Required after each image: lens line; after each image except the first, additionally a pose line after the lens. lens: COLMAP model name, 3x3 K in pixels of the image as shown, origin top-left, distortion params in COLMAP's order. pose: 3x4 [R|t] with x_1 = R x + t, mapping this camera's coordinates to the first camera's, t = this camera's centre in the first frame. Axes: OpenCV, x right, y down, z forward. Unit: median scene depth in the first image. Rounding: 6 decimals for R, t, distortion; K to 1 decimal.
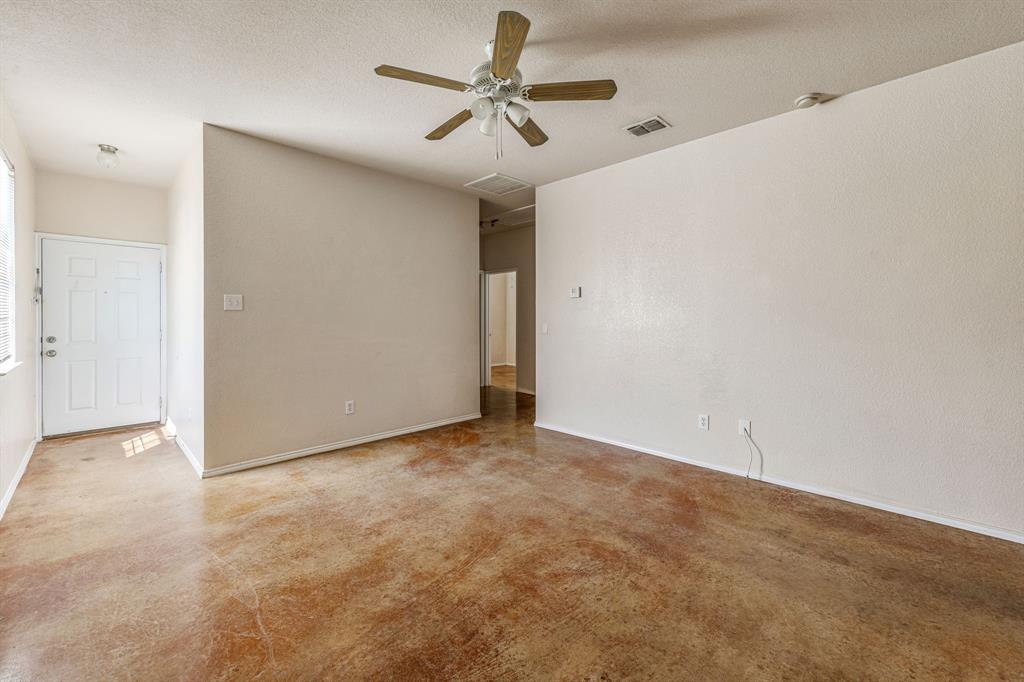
lens RADIAL K [[413.2, 0, 512.6], [0, 413.2, 320.8], [0, 0, 1]] dist [0.012314, 0.000172]
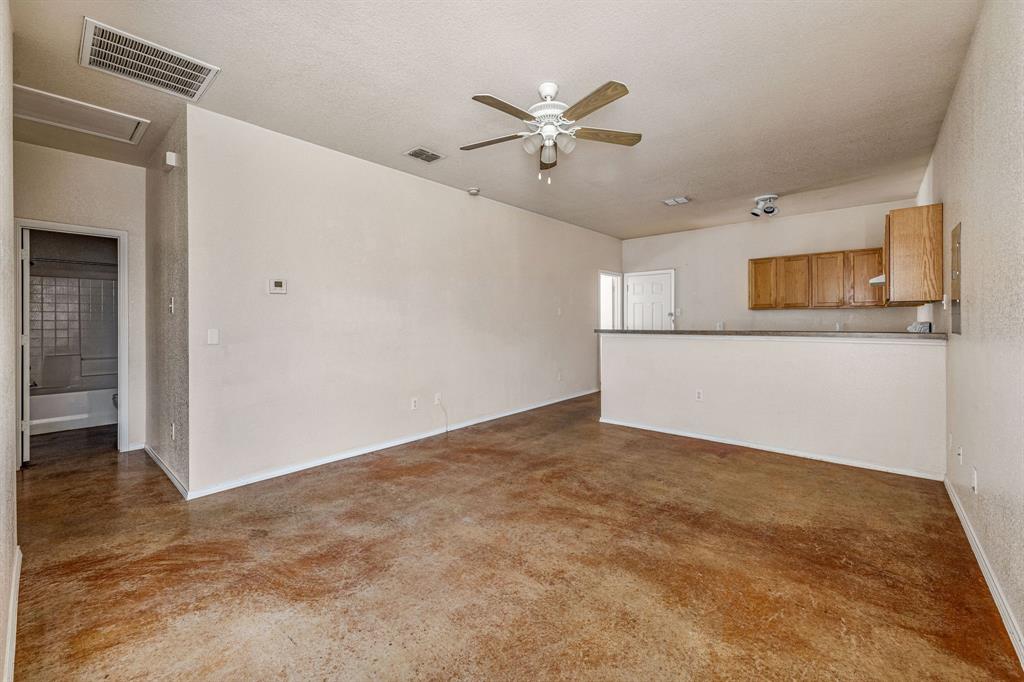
lens RADIAL K [[413.2, 0, 510.6], [0, 413.2, 322.1], [0, 0, 1]] dist [0.012314, 0.000172]
pose [[-0.064381, 0.002084, 0.997923, -1.101185], [0.006397, 0.999978, -0.001676, 0.001871], [-0.997905, 0.006276, -0.064393, 1.090556]]
